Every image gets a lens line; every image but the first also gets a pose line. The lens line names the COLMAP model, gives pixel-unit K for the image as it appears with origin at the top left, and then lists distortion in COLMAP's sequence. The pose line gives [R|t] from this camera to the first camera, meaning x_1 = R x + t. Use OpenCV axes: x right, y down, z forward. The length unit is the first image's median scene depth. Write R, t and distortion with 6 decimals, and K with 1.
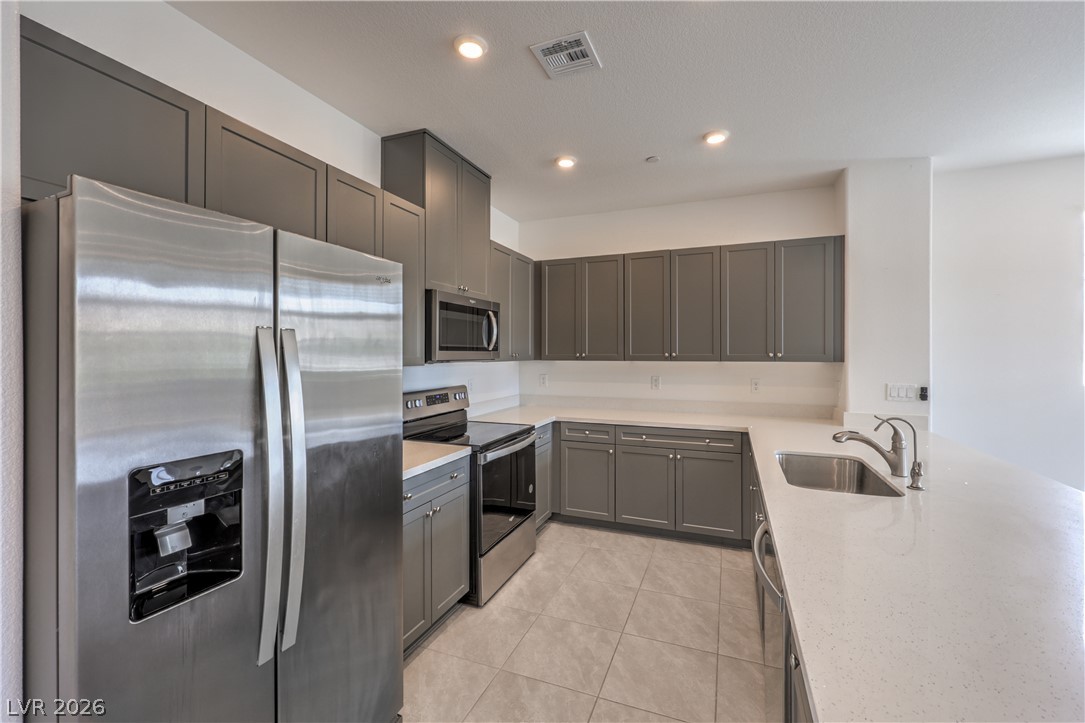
lens RADIAL K [[443.1, 0, 550.7], [0, 443.1, 354.9], [0, 0, 1]] dist [0.001460, 0.000655]
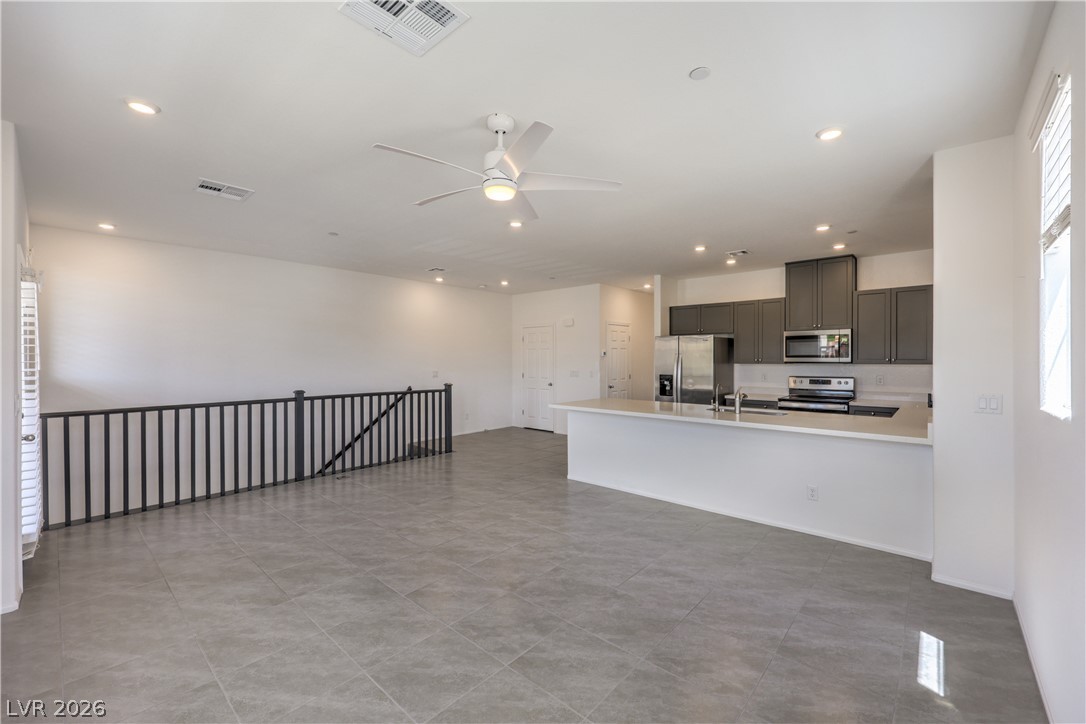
lens RADIAL K [[443.5, 0, 552.4], [0, 443.5, 360.4], [0, 0, 1]] dist [0.001460, 0.000655]
pose [[-0.334541, 0.002454, -0.942378, 1.974970], [-0.006626, 0.999966, 0.004956, 0.002863], [0.942358, 0.007902, -0.334513, 0.536423]]
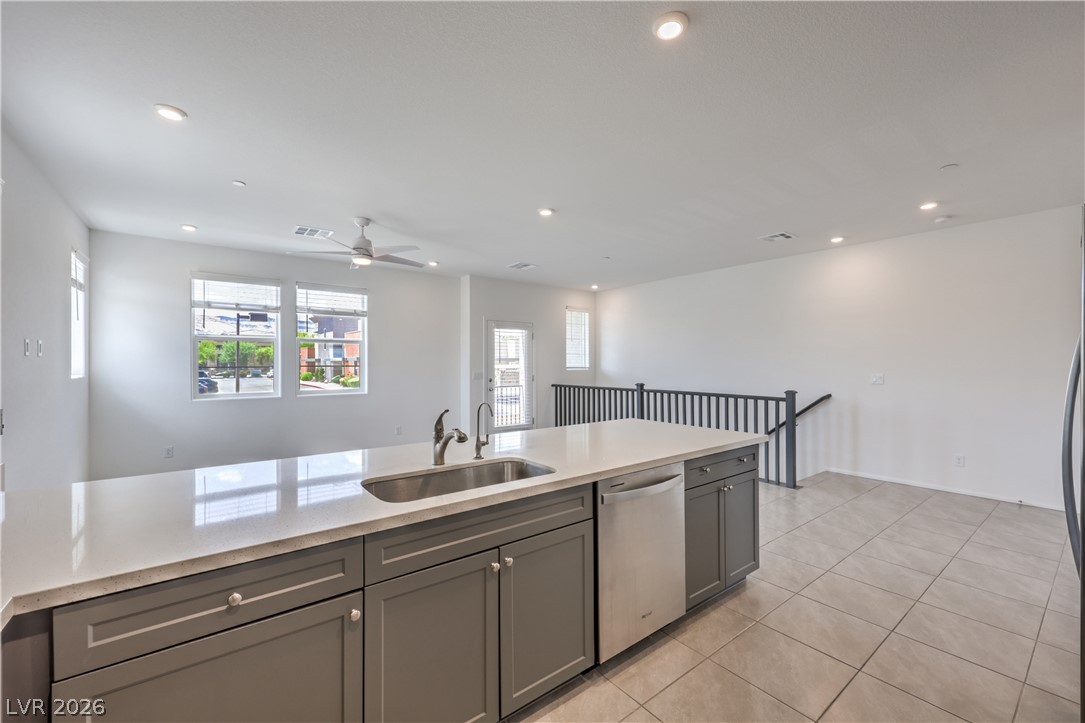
lens RADIAL K [[443.1, 0, 550.4], [0, 443.1, 365.2], [0, 0, 1]] dist [0.001460, 0.000655]
pose [[-0.865050, -0.000465, 0.501686, 0.022427], [0.005575, 0.999929, 0.010540, 0.020163], [-0.501655, 0.011914, -0.864986, 1.100231]]
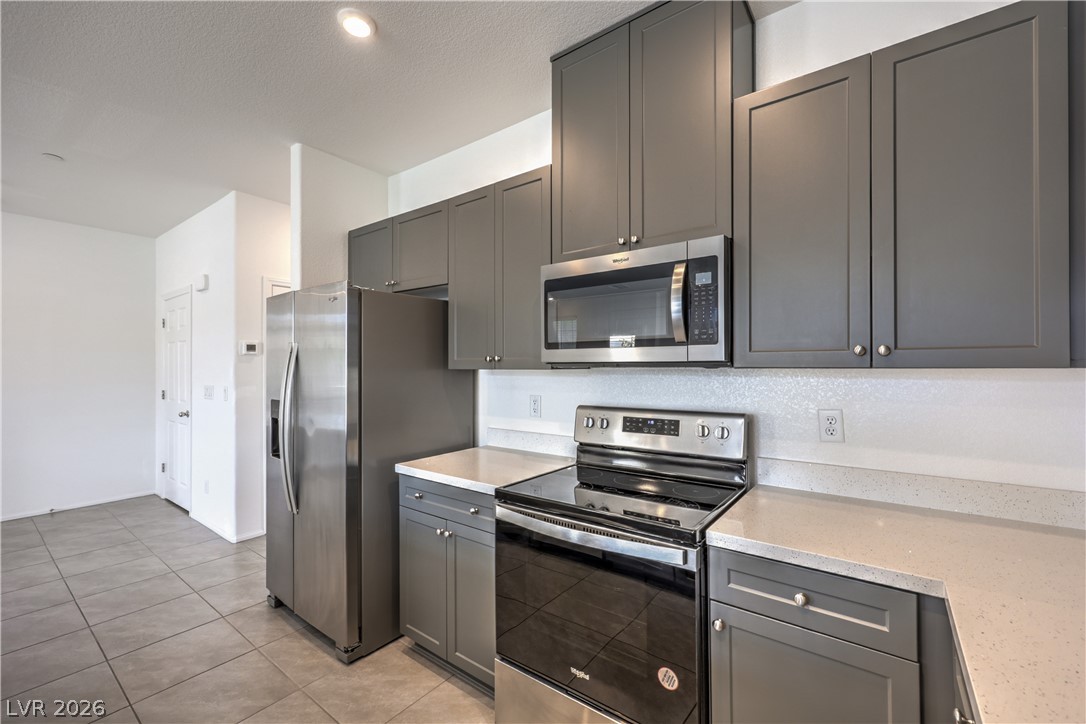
lens RADIAL K [[443.5, 0, 547.7], [0, 443.5, 366.1], [0, 0, 1]] dist [0.001460, 0.000655]
pose [[-0.257620, -0.008680, -0.966207, 0.387092], [-0.006752, 0.999951, -0.007183, 0.020353], [0.966223, 0.004674, -0.257666, 1.012371]]
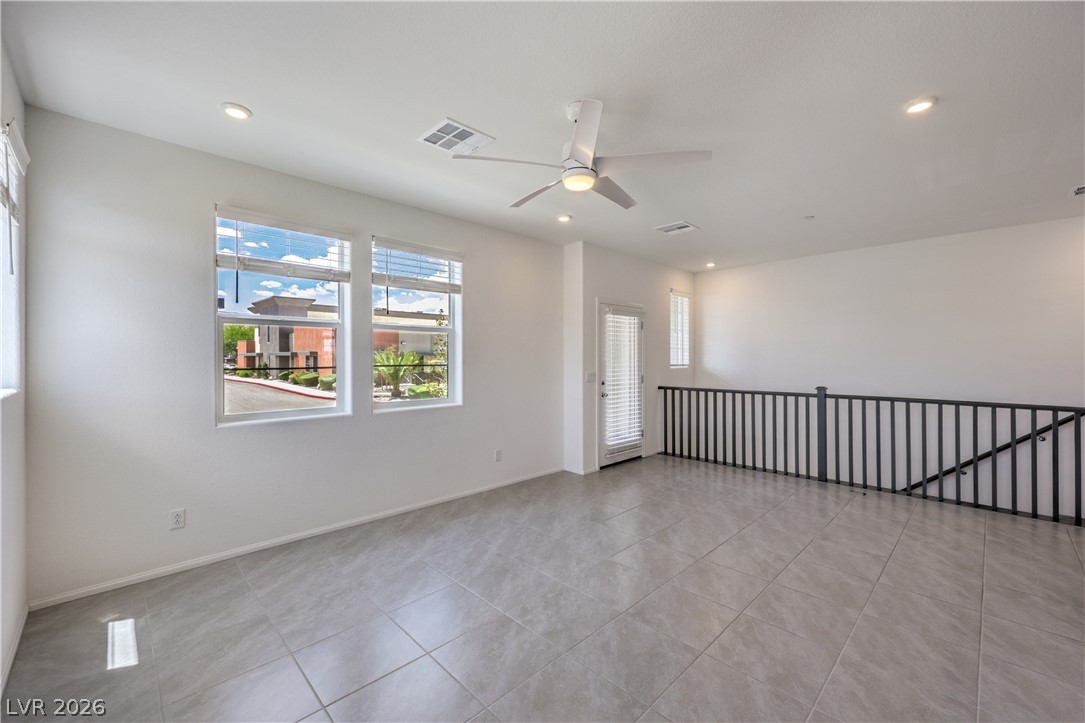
lens RADIAL K [[439.7, 0, 549.5], [0, 439.7, 362.7], [0, 0, 1]] dist [0.004530, -0.000604]
pose [[-0.917120, -0.001622, 0.398607, 0.986007], [0.006599, 0.999793, 0.019251, 0.006522], [-0.398556, 0.020286, -0.916920, 0.926402]]
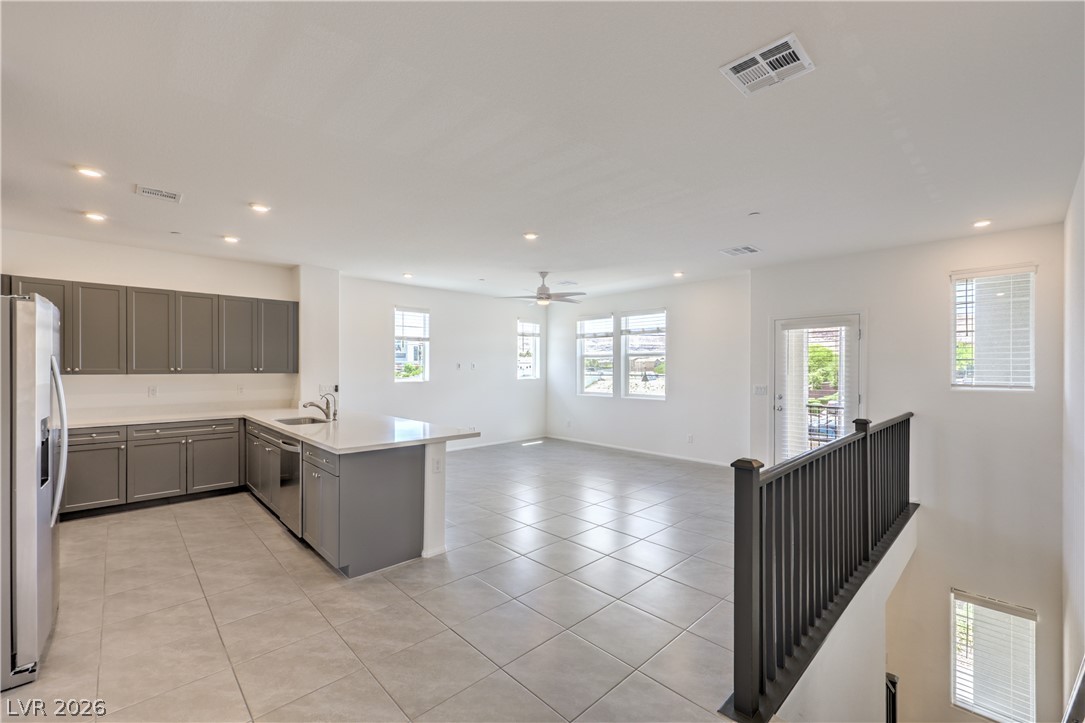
lens RADIAL K [[443.1, 0, 553.9], [0, 443.1, 367.0], [0, 0, 1]] dist [0.001460, 0.000655]
pose [[0.400544, 0.002080, 0.916275, -0.589175], [0.003431, 0.999987, -0.003770, 0.002135], [-0.916271, 0.004654, 0.400531, -0.687448]]
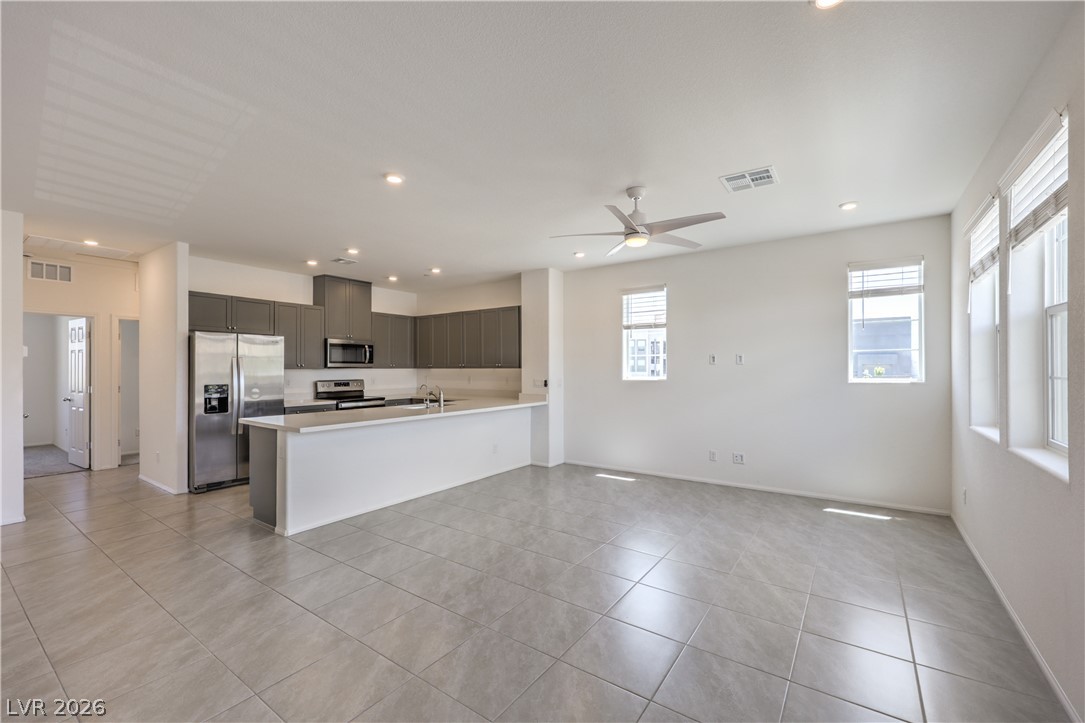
lens RADIAL K [[443.1, 0, 545.6], [0, 443.1, 358.7], [0, 0, 1]] dist [0.001460, 0.000655]
pose [[0.972745, -0.004653, -0.231833, 1.289133], [-0.001696, 0.999629, -0.027180, 0.027529], [0.231873, 0.026832, 0.972376, -0.976264]]
